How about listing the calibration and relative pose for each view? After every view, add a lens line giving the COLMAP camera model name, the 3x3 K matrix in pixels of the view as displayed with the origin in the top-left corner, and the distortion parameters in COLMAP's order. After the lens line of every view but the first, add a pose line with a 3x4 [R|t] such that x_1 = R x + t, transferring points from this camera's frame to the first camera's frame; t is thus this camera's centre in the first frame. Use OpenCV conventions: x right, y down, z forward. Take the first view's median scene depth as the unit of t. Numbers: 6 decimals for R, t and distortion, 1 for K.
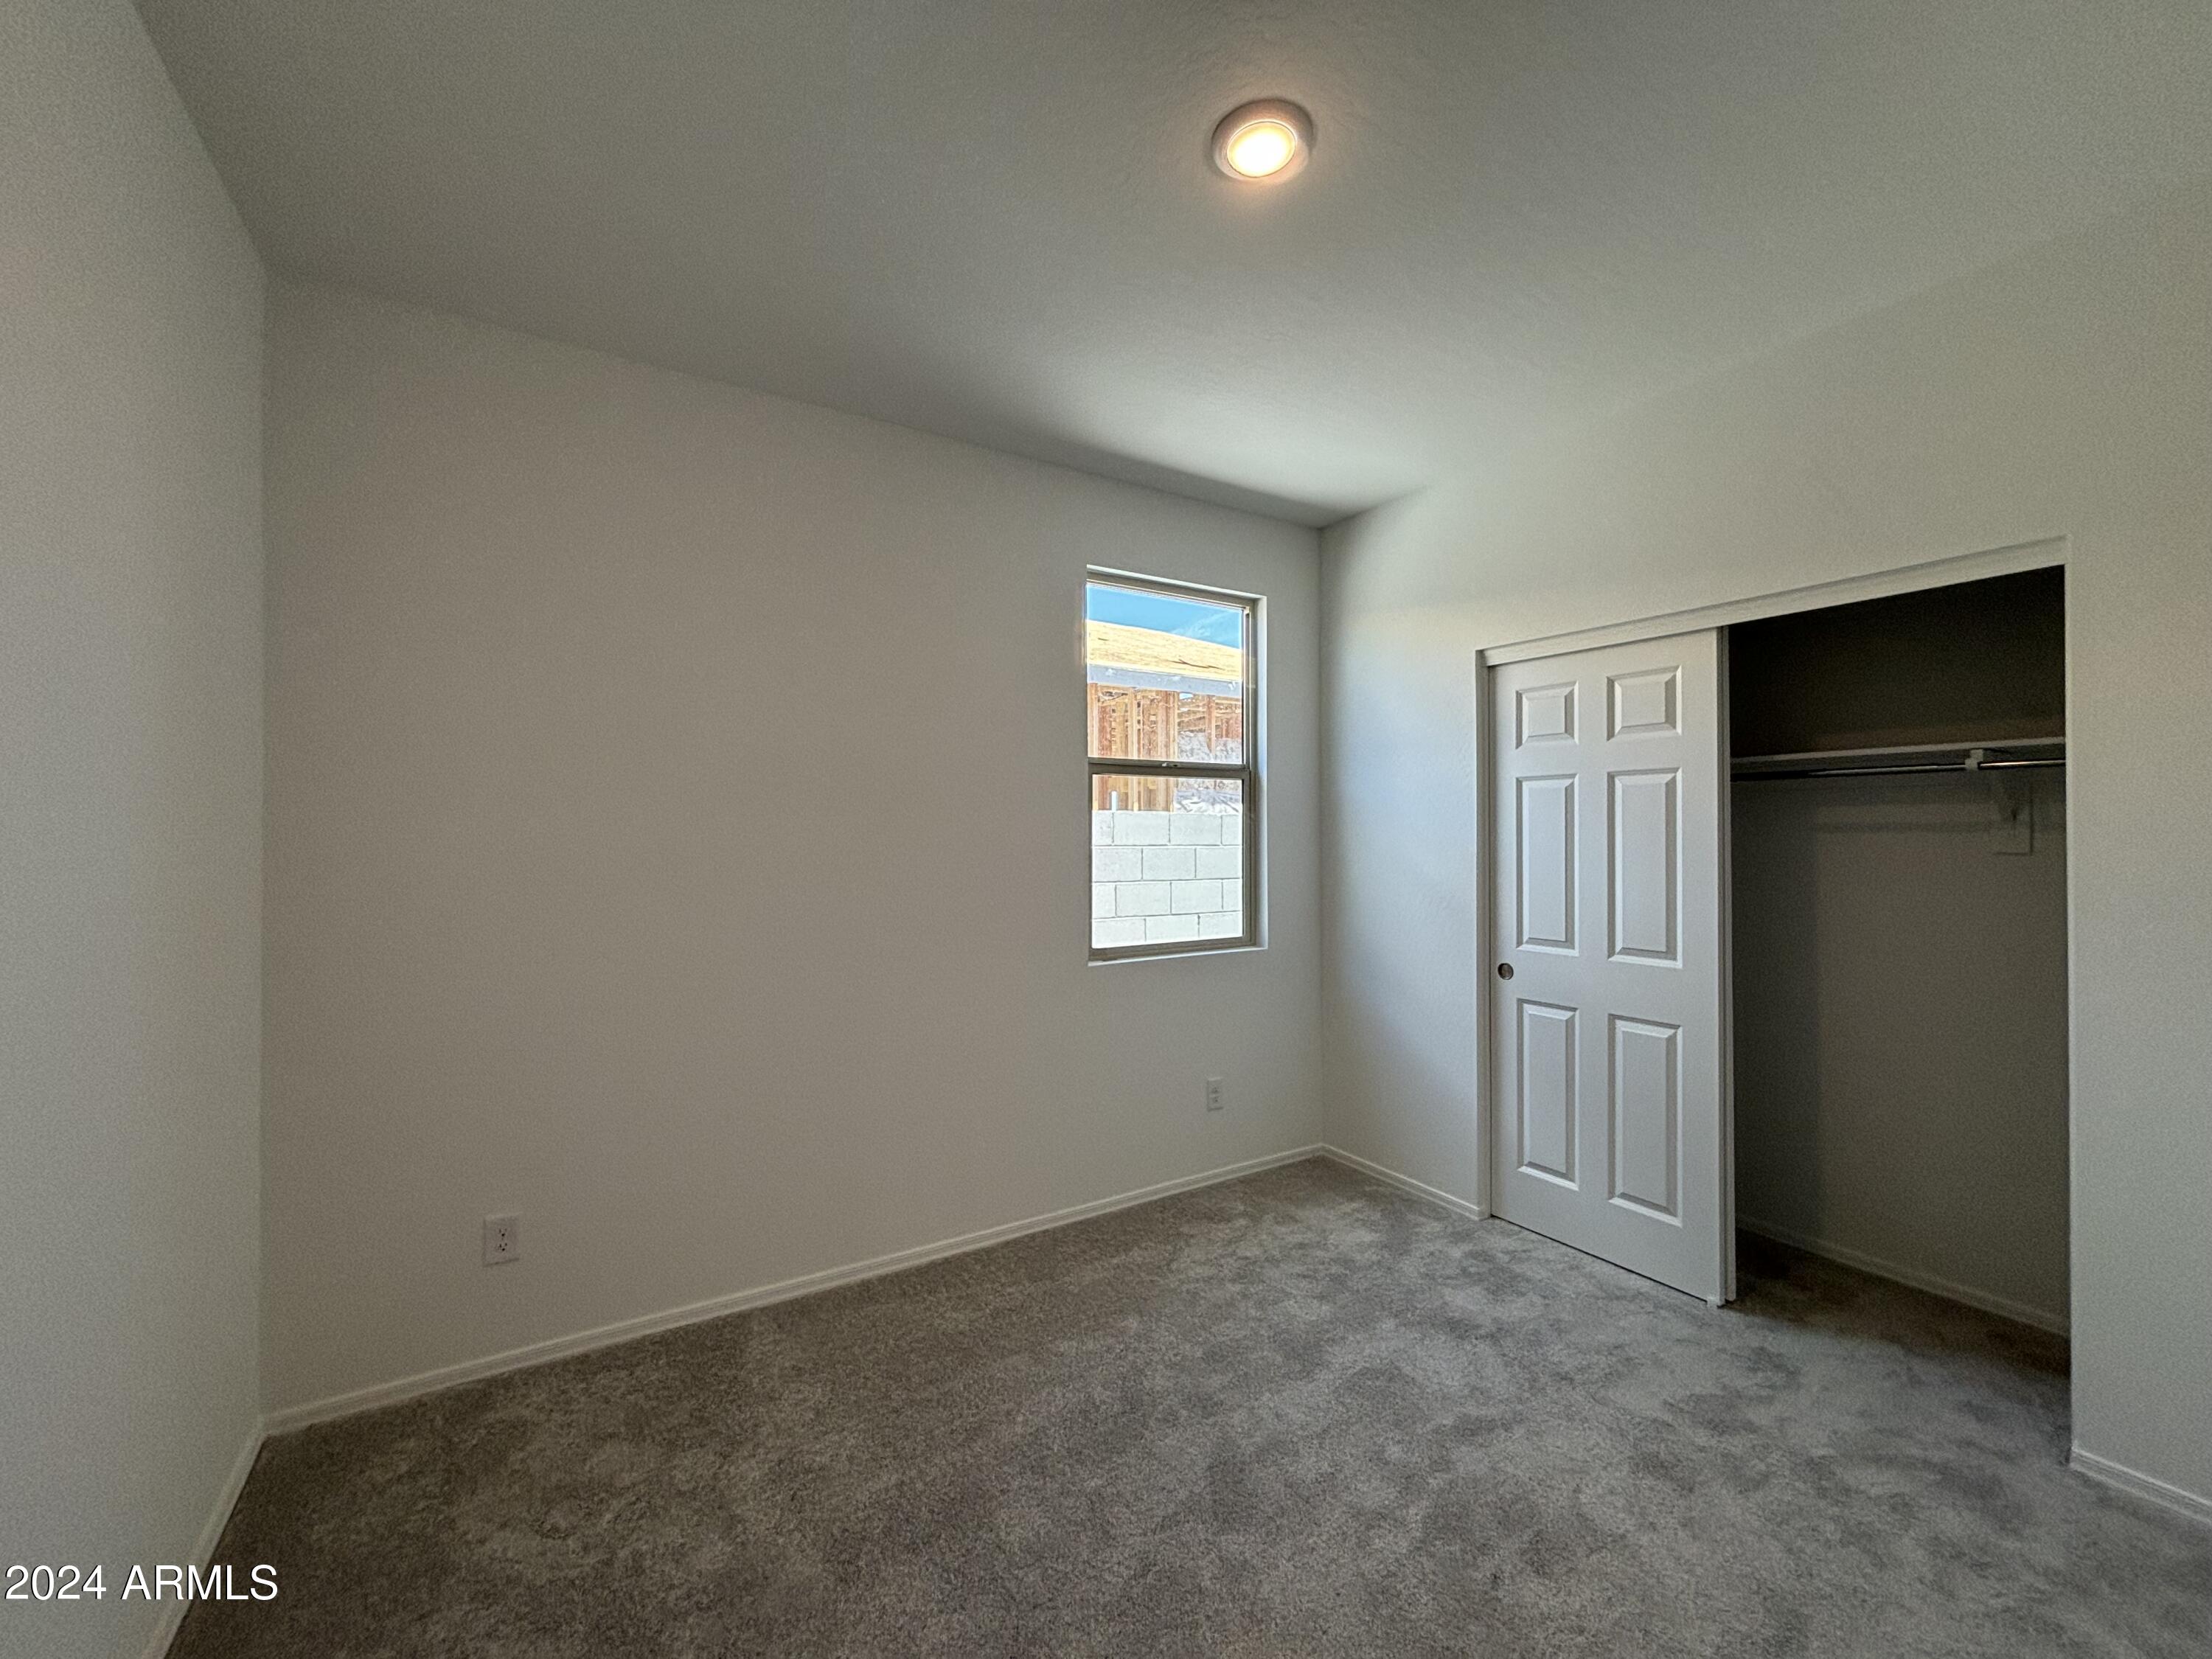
lens RADIAL K [[882.0, 0, 1106.0], [0, 882.0, 829.5], [0, 0, 1]] dist [0.006081, 0.000080]
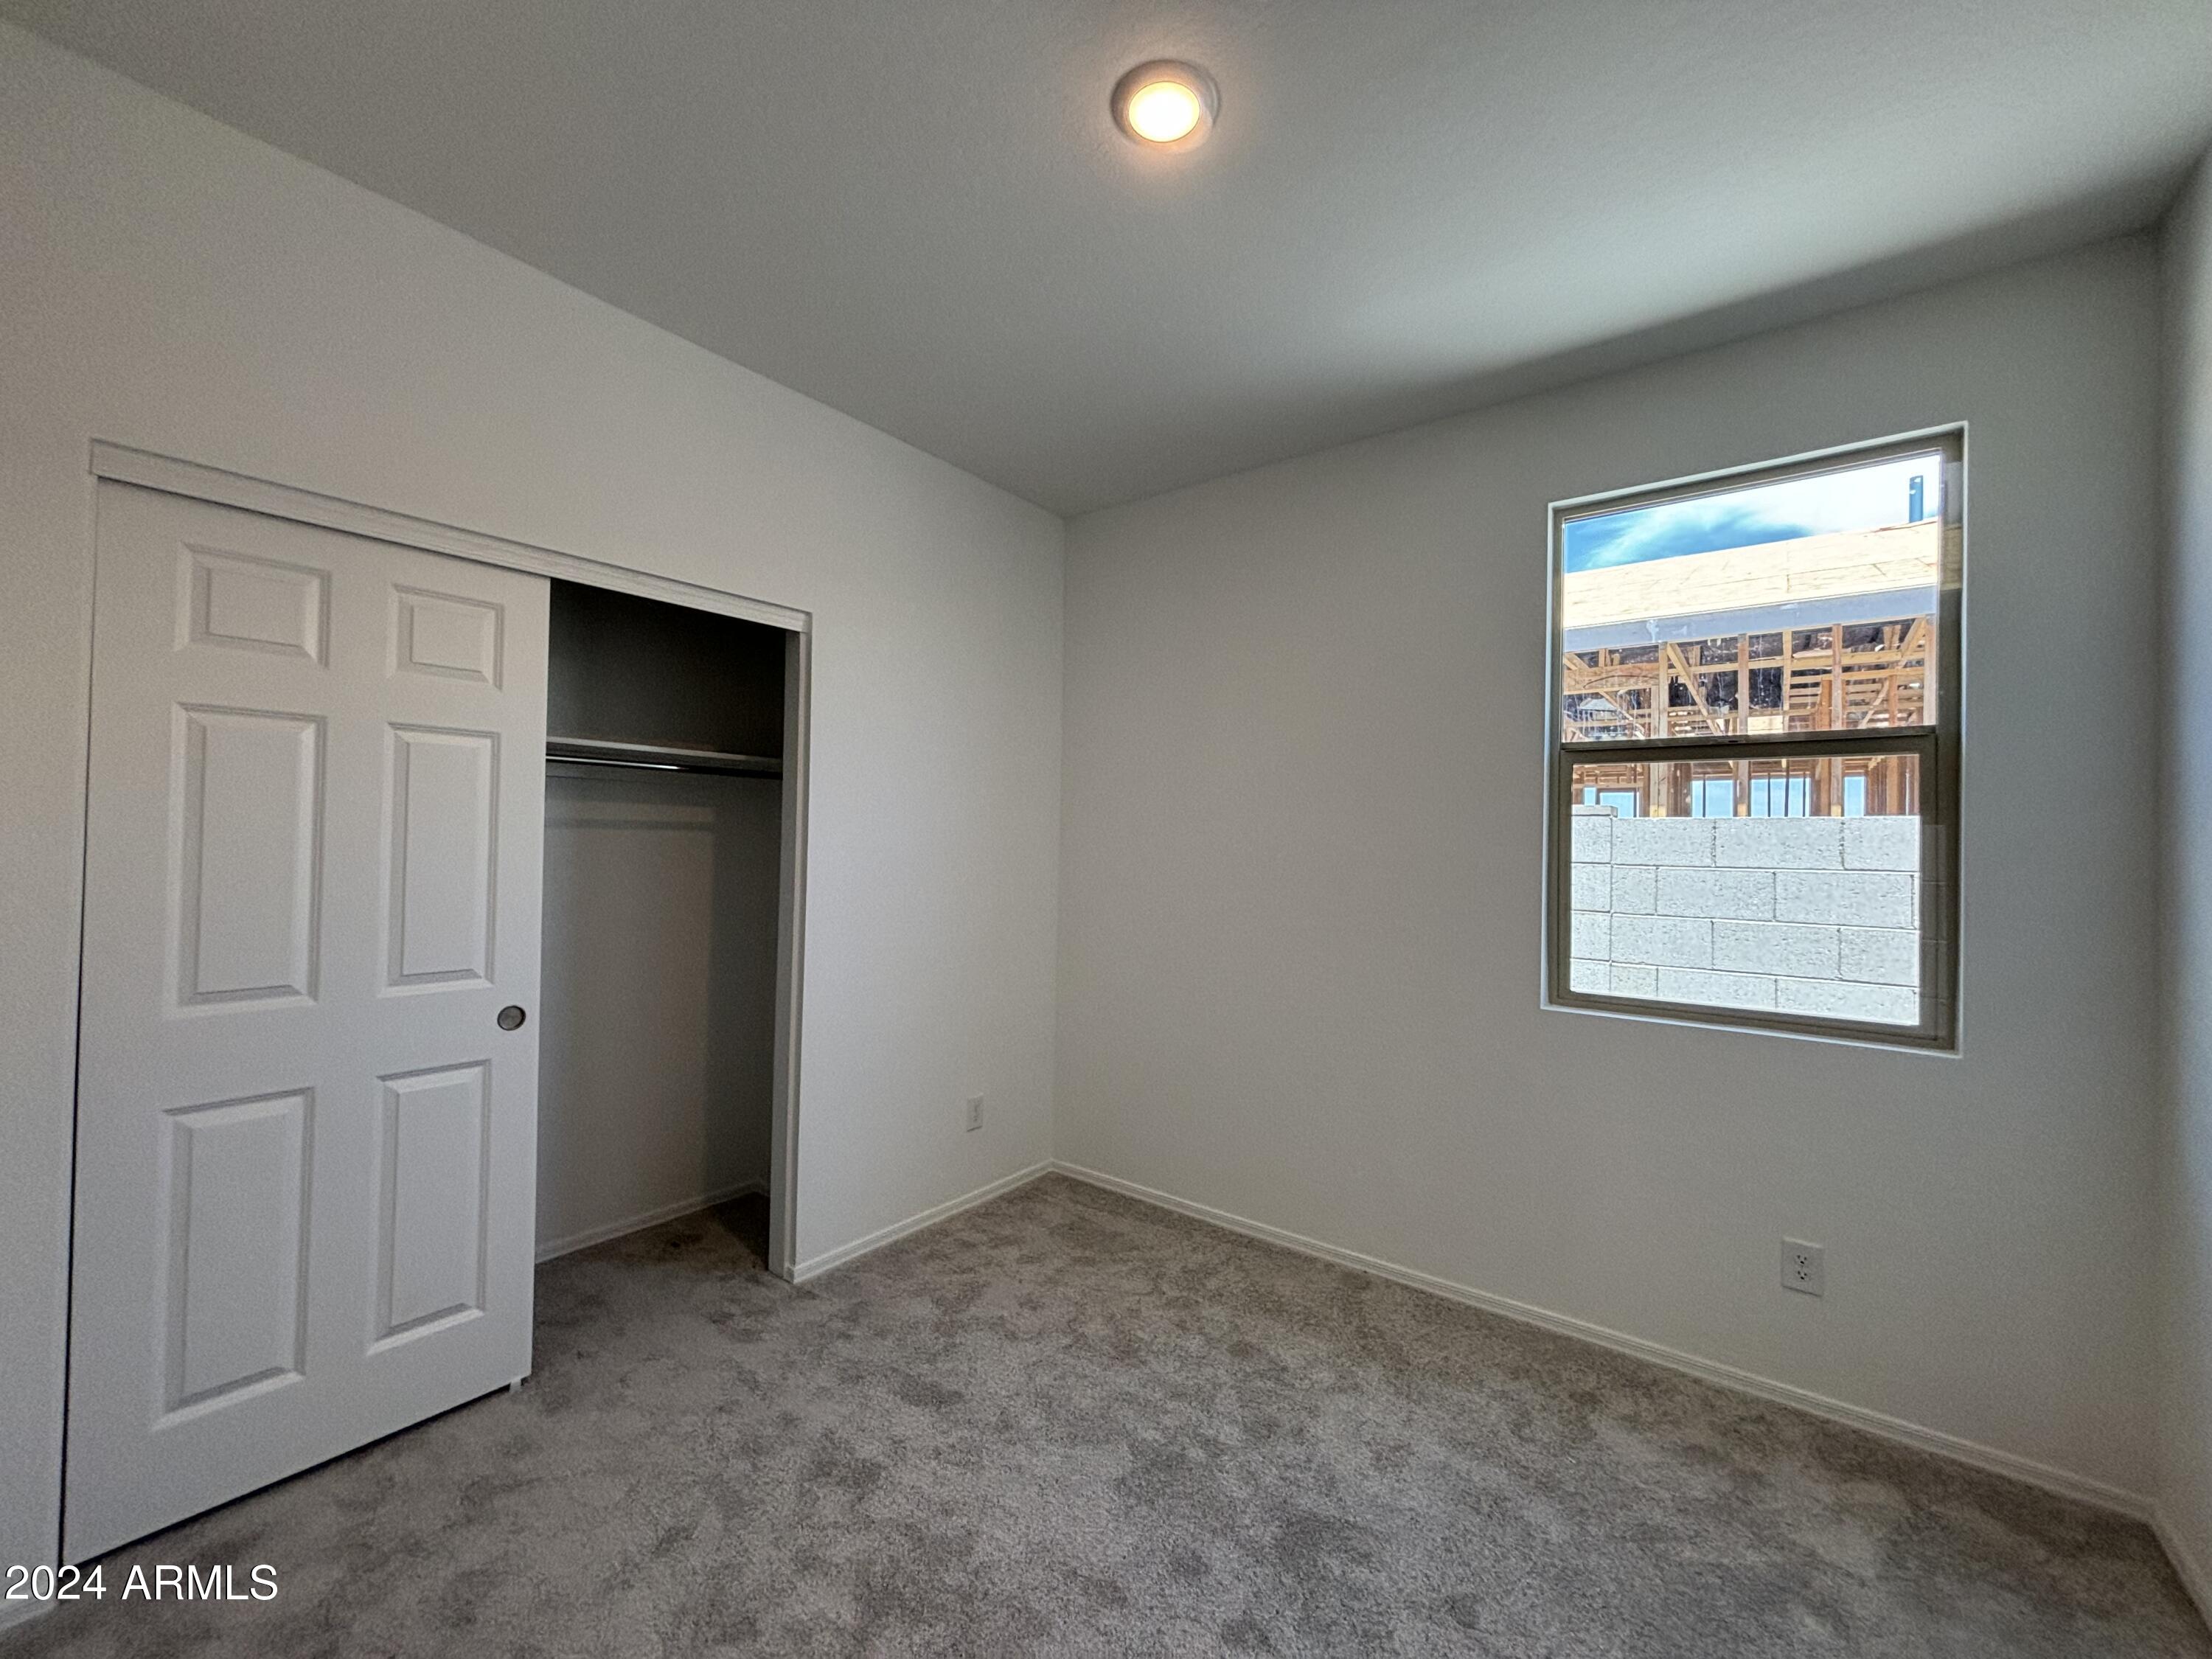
lens RADIAL K [[882.0, 0, 1106.0], [0, 882.0, 829.5], [0, 0, 1]] dist [0.006081, 0.000080]
pose [[0.352181, -0.005948, -0.935913, 0.510950], [-0.016703, 0.999781, -0.012639, 0.009058], [0.935783, 0.020083, 0.352004, 0.307517]]
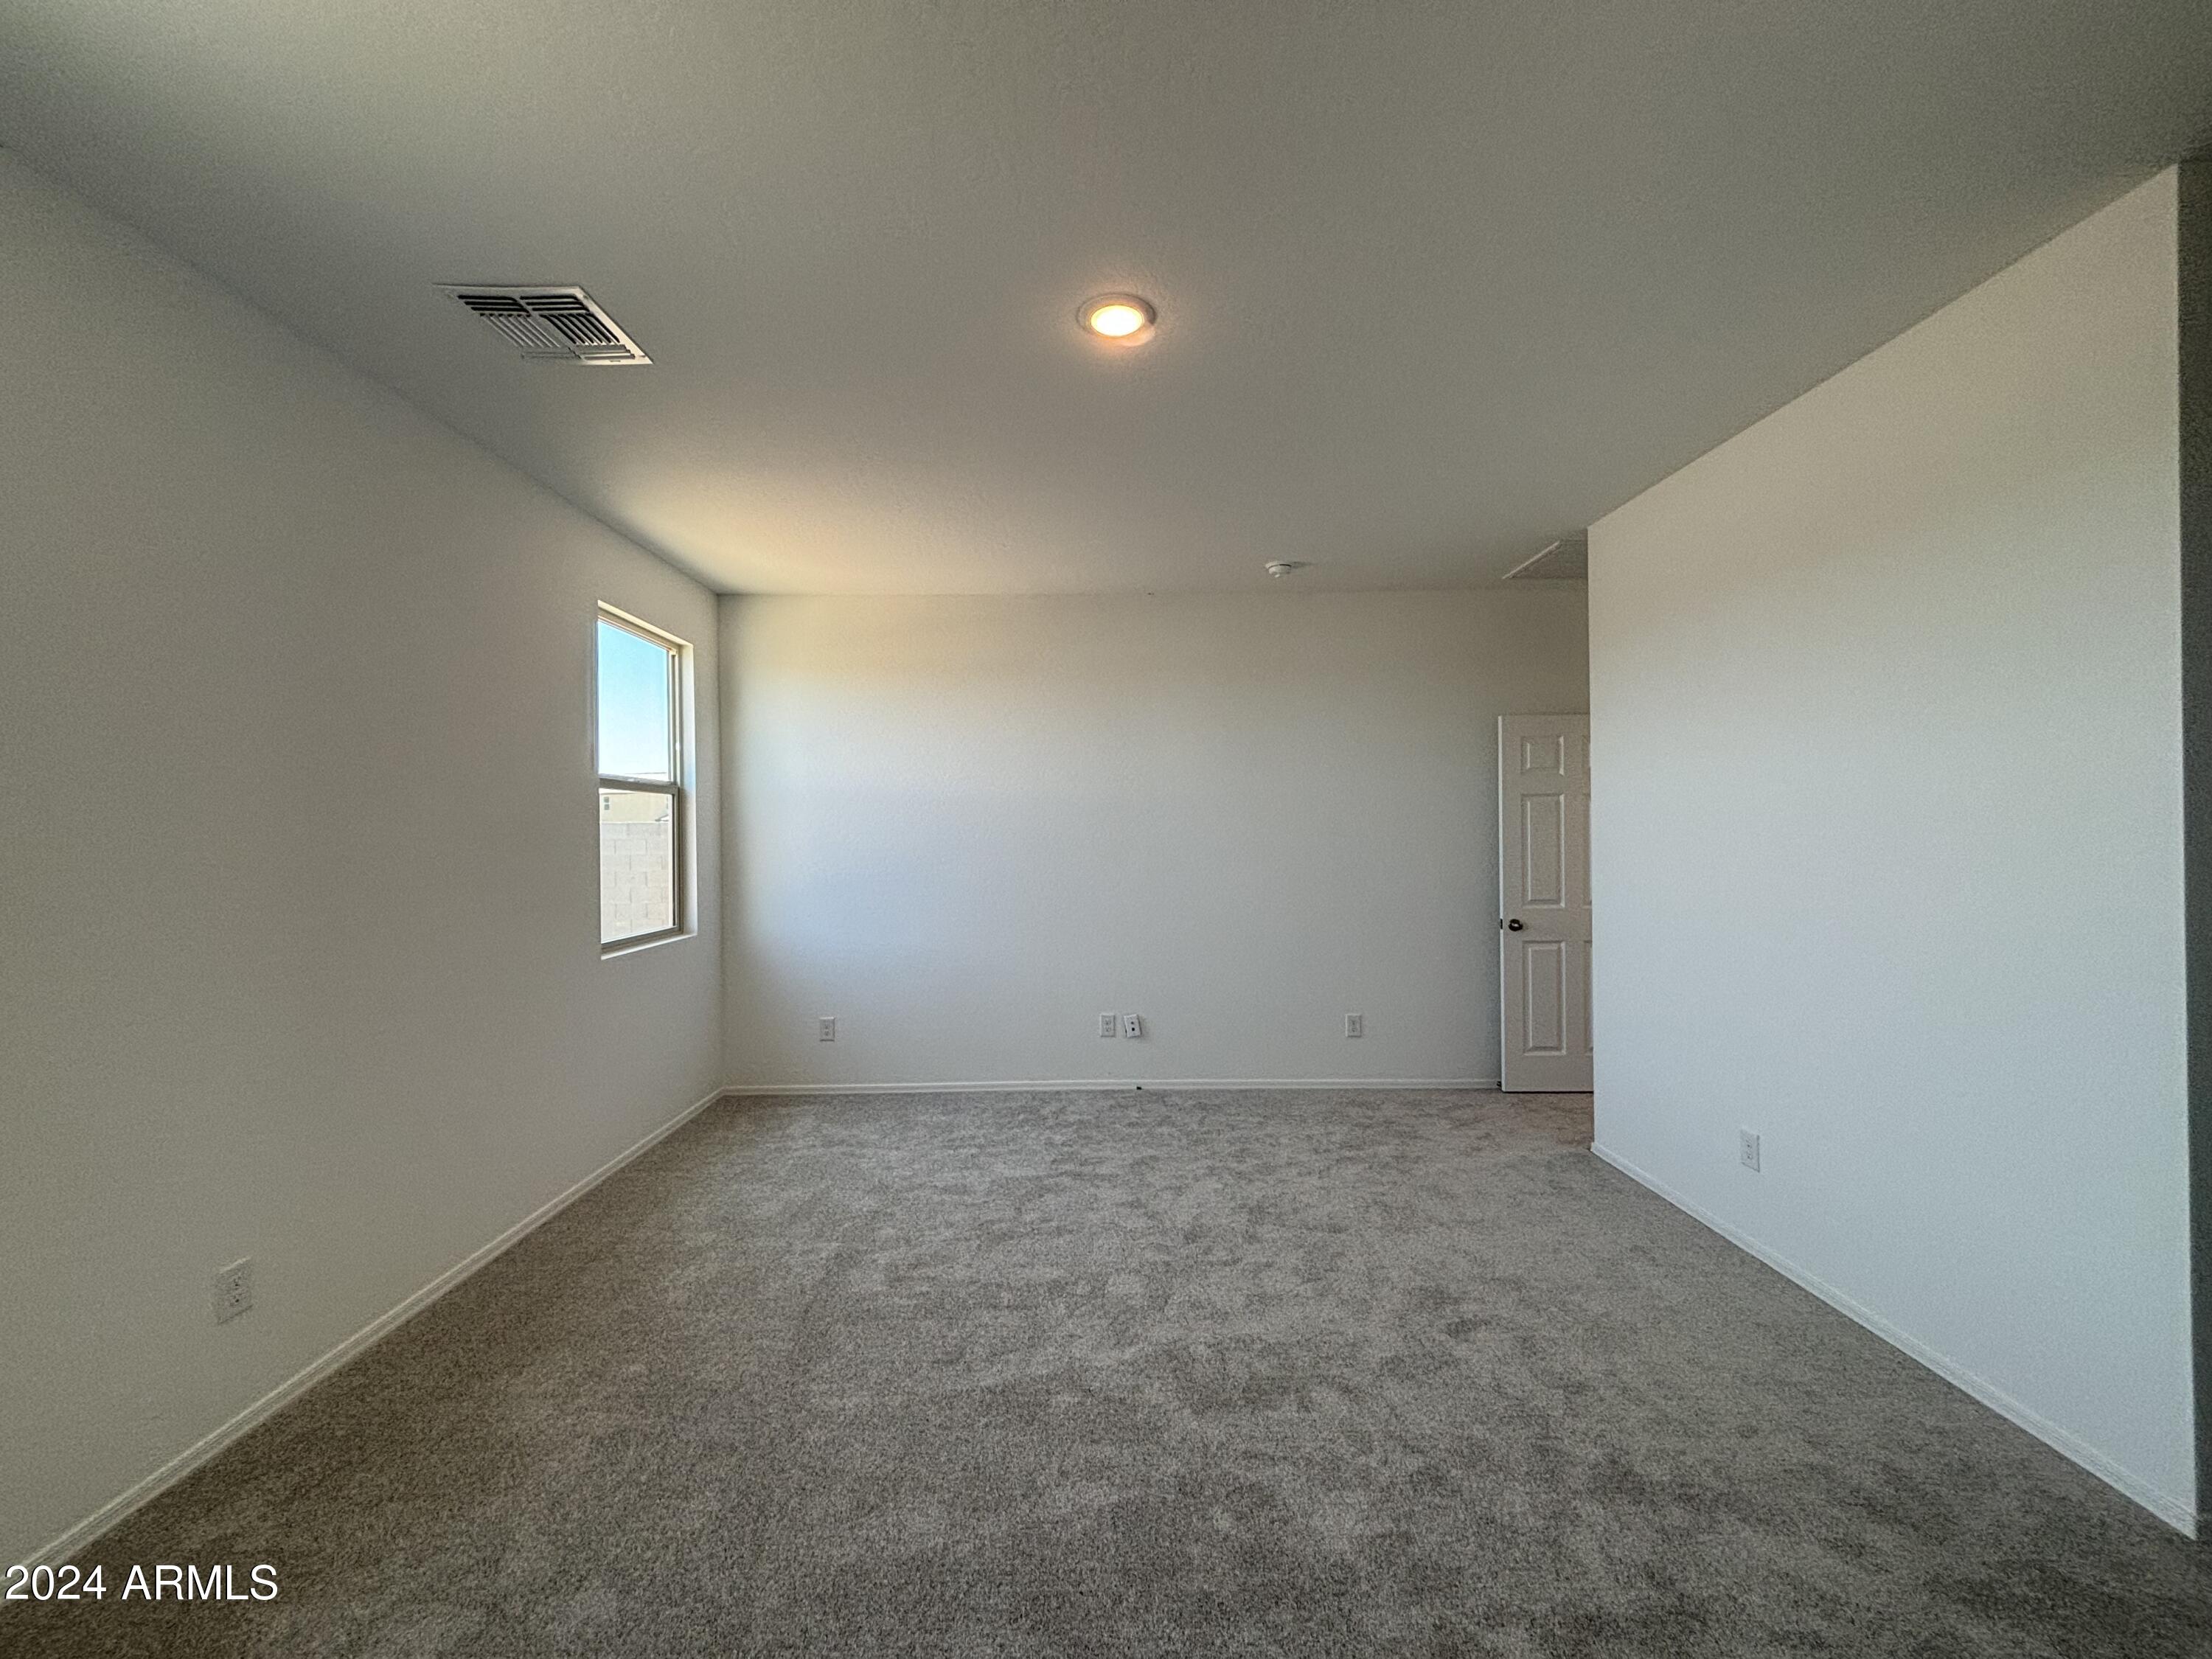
lens RADIAL K [[882.0, 0, 1106.0], [0, 882.0, 829.5], [0, 0, 1]] dist [0.006081, 0.000080]
pose [[0.560746, -0.011871, 0.827903, -0.528235], [0.019496, 0.999809, 0.001132, 0.000132], [-0.827759, 0.015506, 0.560870, -0.153901]]
